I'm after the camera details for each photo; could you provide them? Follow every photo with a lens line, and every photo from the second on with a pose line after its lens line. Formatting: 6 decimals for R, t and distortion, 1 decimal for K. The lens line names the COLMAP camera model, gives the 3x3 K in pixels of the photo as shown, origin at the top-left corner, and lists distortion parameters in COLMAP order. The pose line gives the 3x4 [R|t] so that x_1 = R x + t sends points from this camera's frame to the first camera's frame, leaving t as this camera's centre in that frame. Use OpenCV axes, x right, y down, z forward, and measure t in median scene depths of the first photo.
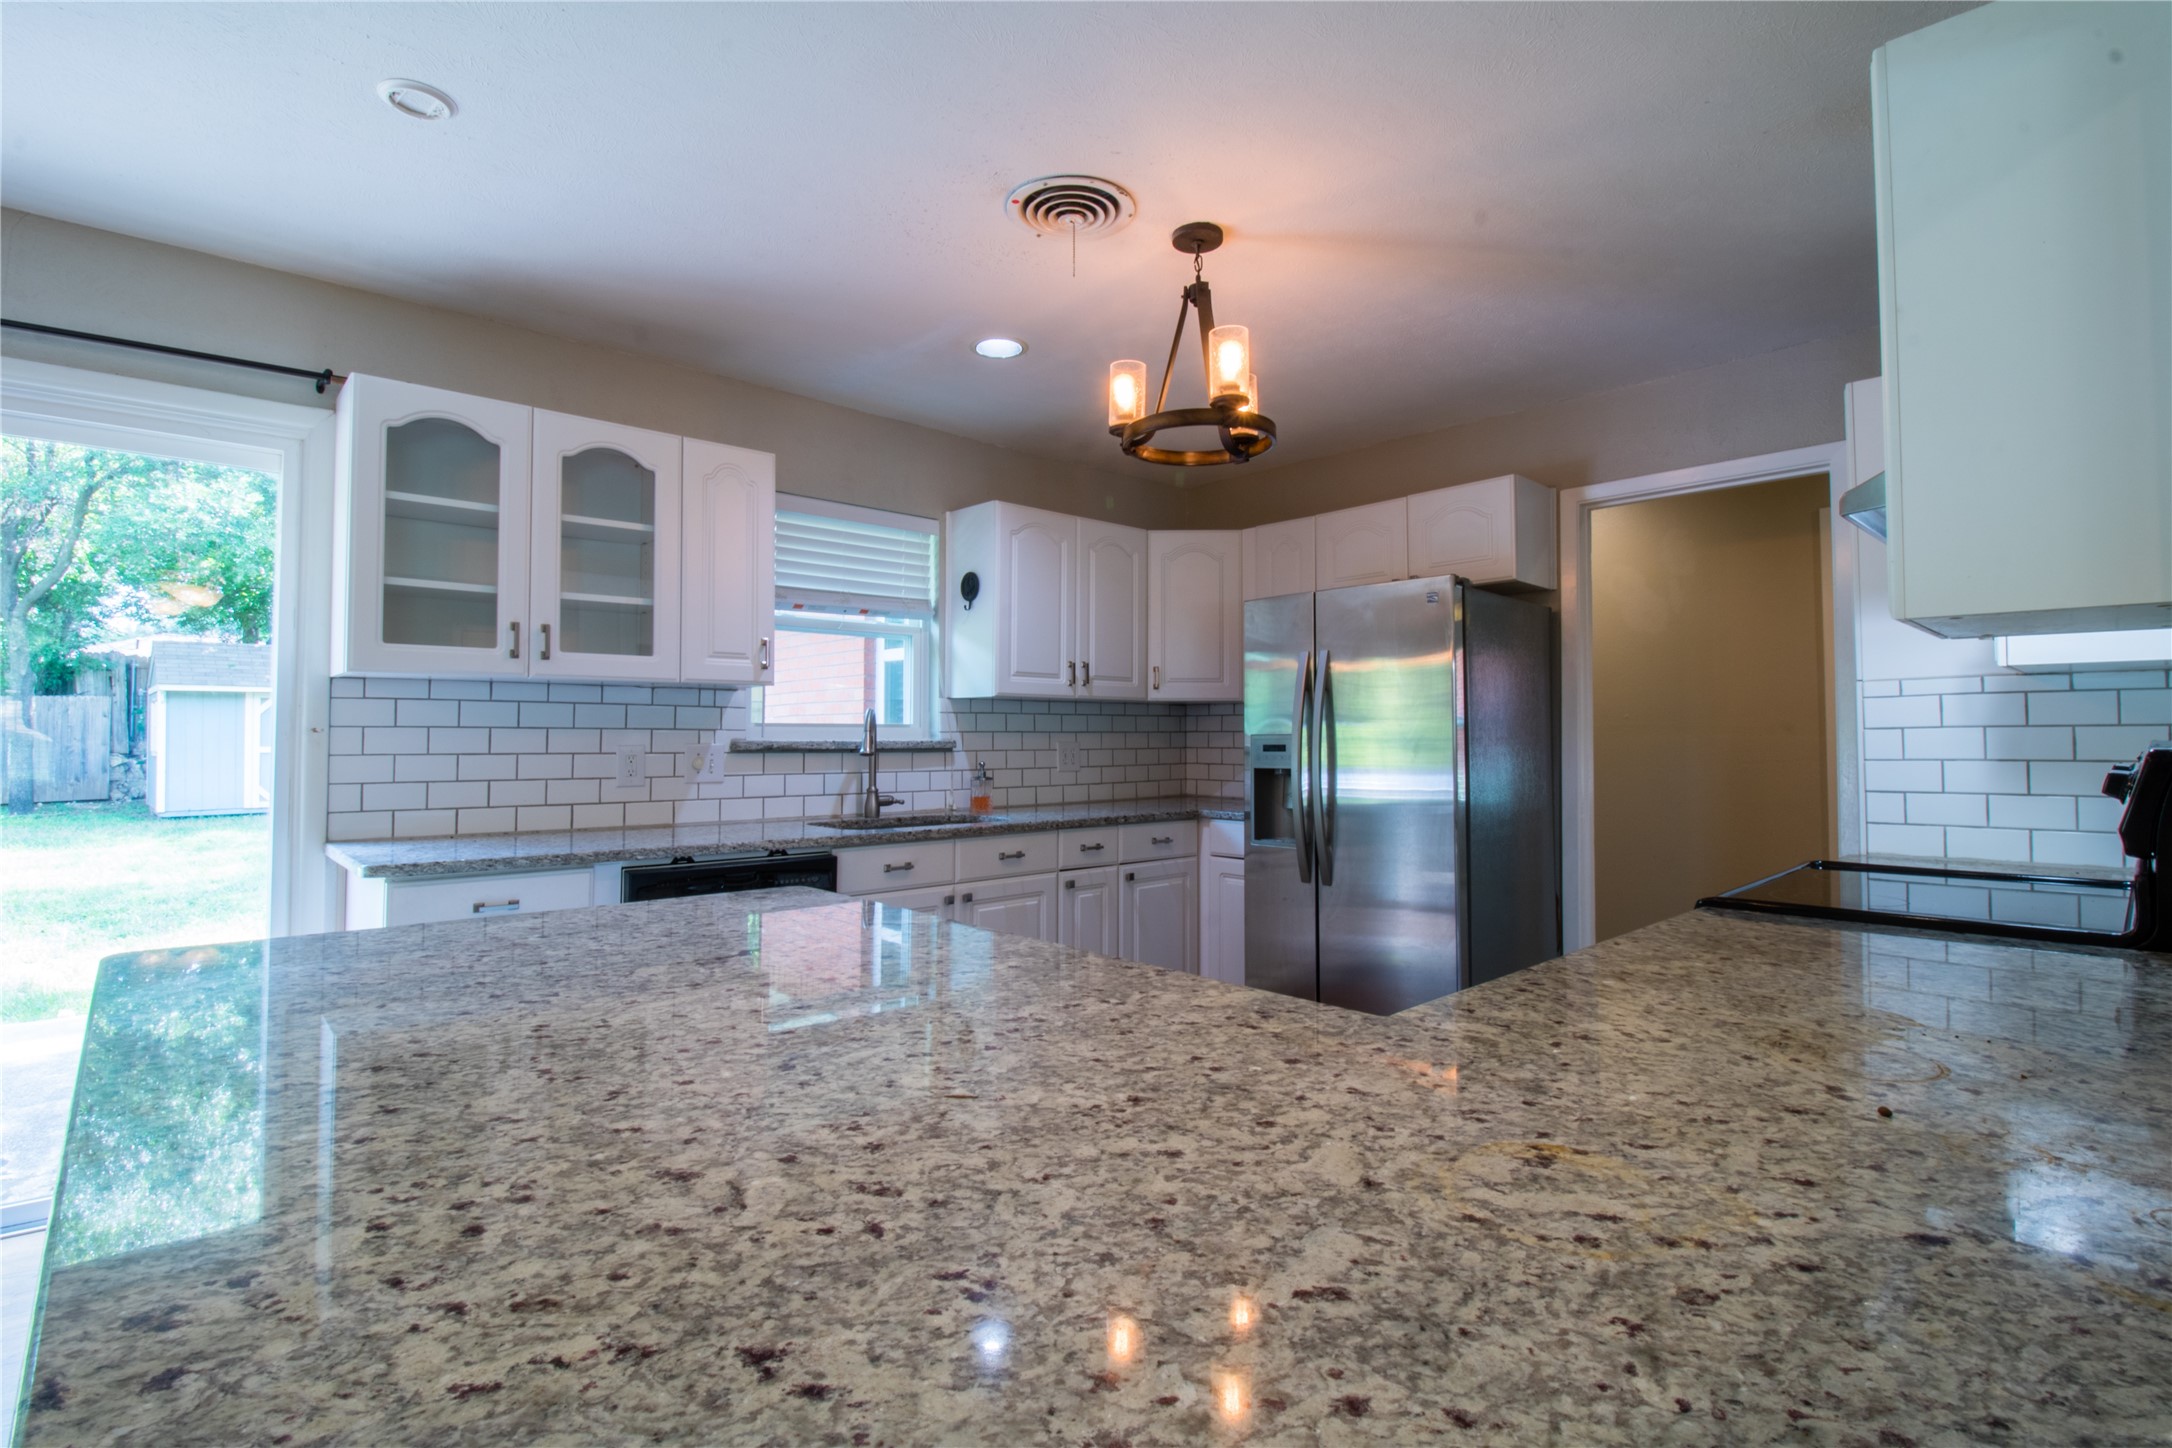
lens RADIAL K [[1039.8, 0, 1093.8], [0, 1039.8, 711.6], [0, 0, 1]] dist [-0.001434, -0.014211]
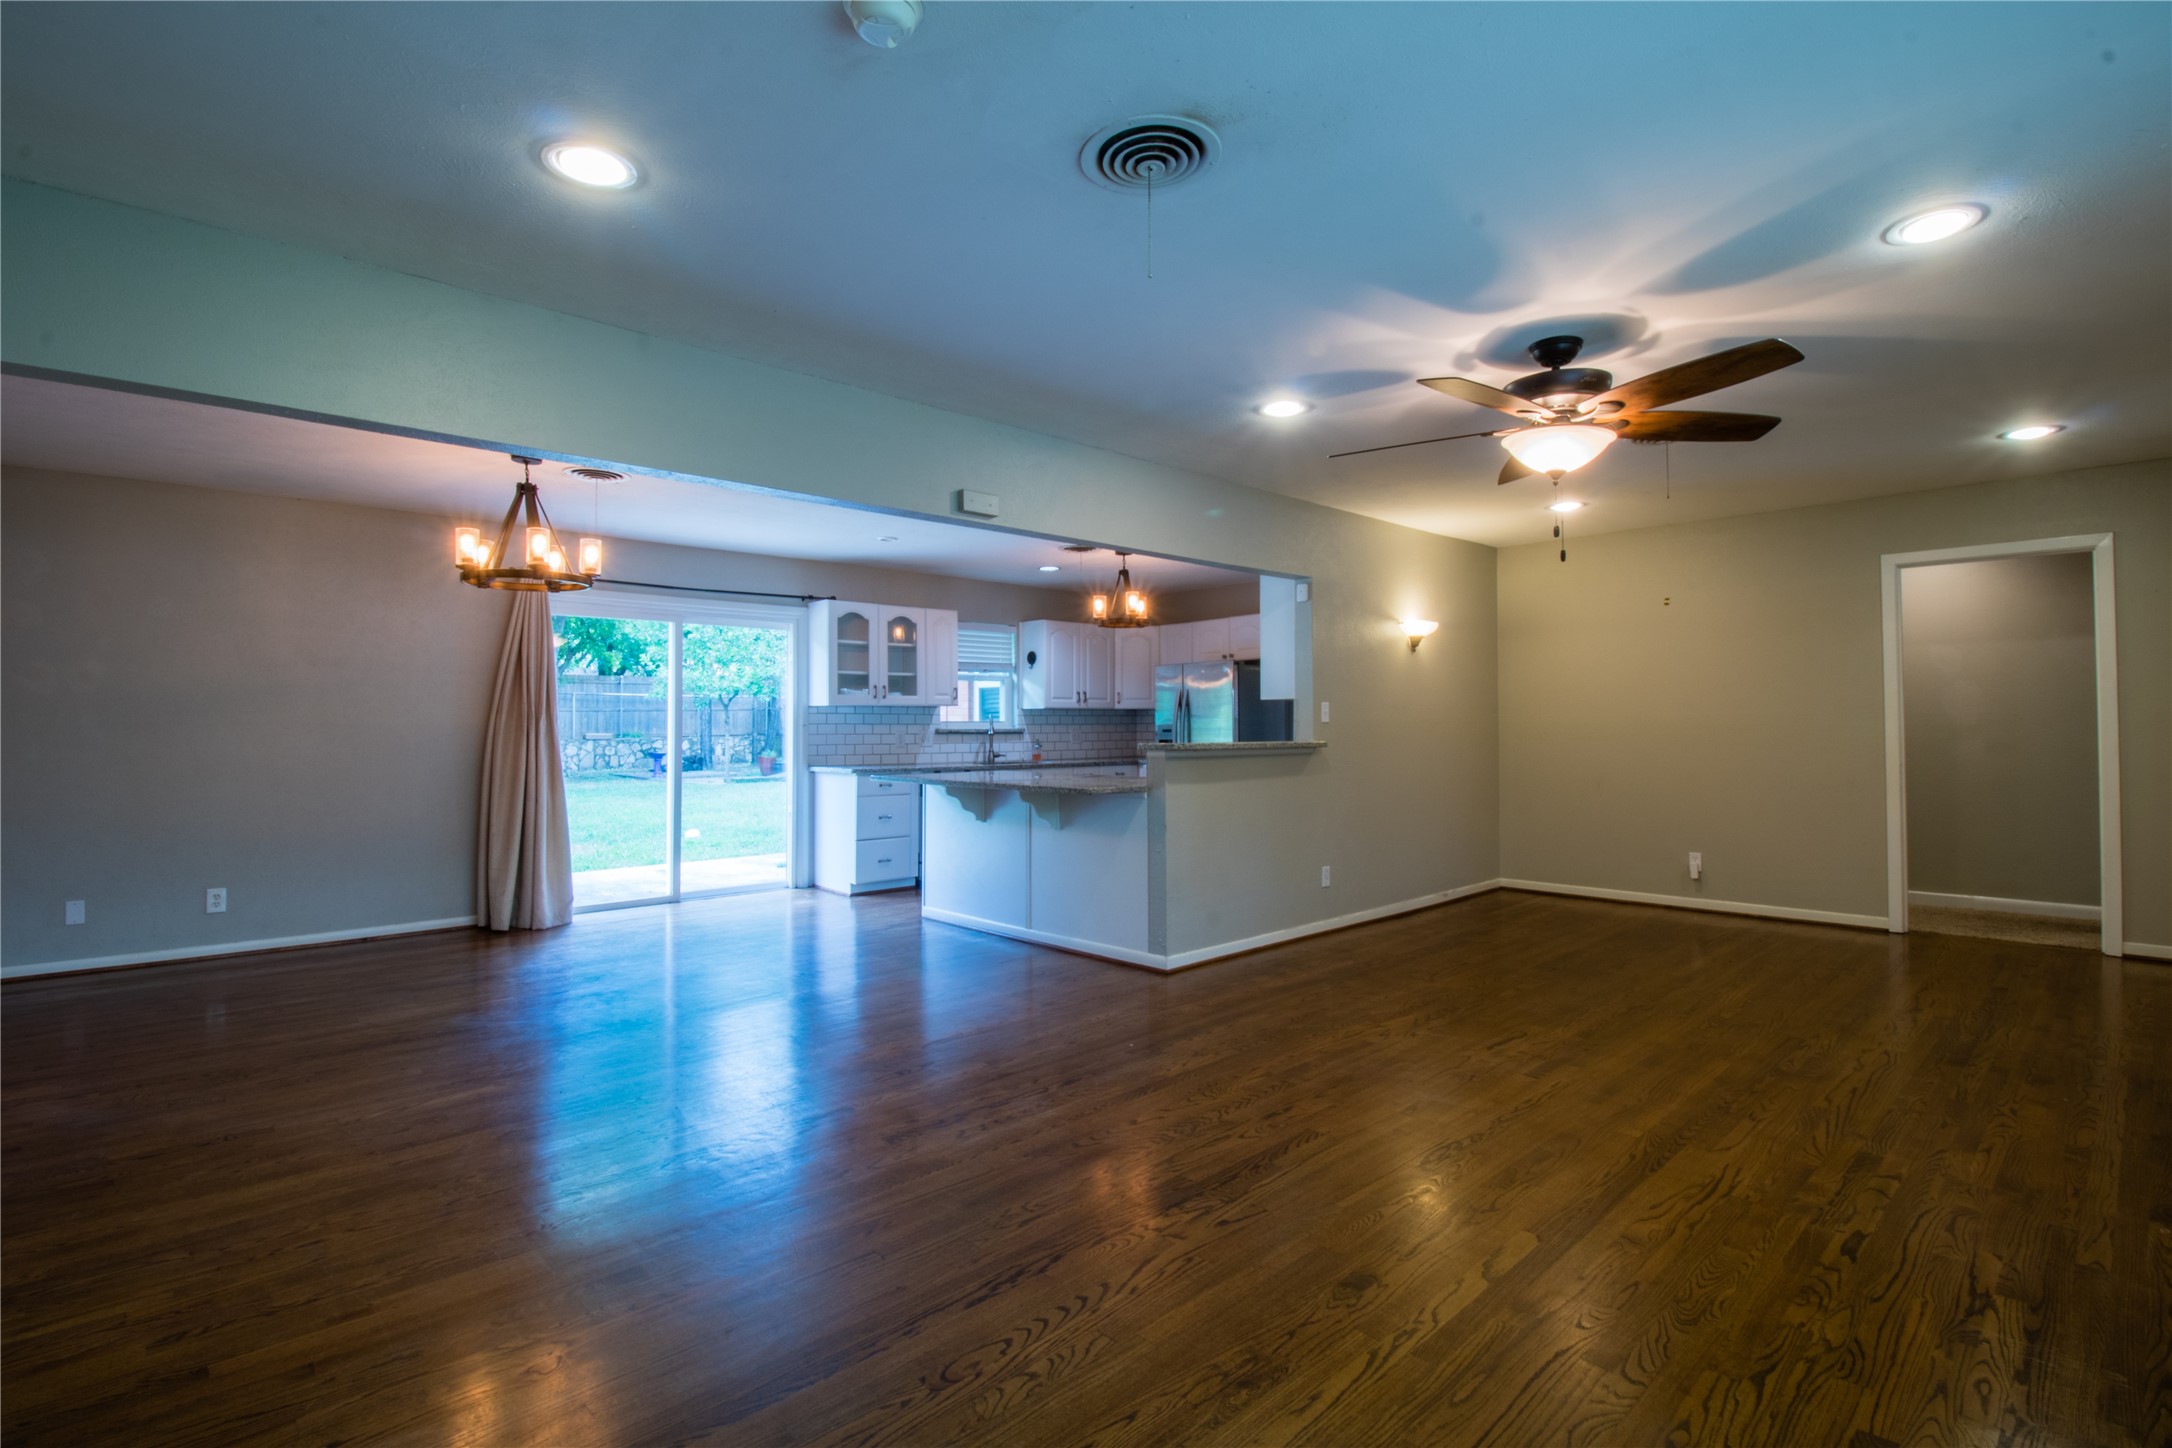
lens RADIAL K [[1039.8, 0, 1093.8], [0, 1039.8, 711.6], [0, 0, 1]] dist [-0.001434, -0.014211]
pose [[0.999964, -0.005554, 0.006362, -0.003719], [0.005497, 0.999945, 0.008888, -0.030128], [-0.006411, -0.008853, 0.999940, -1.356213]]
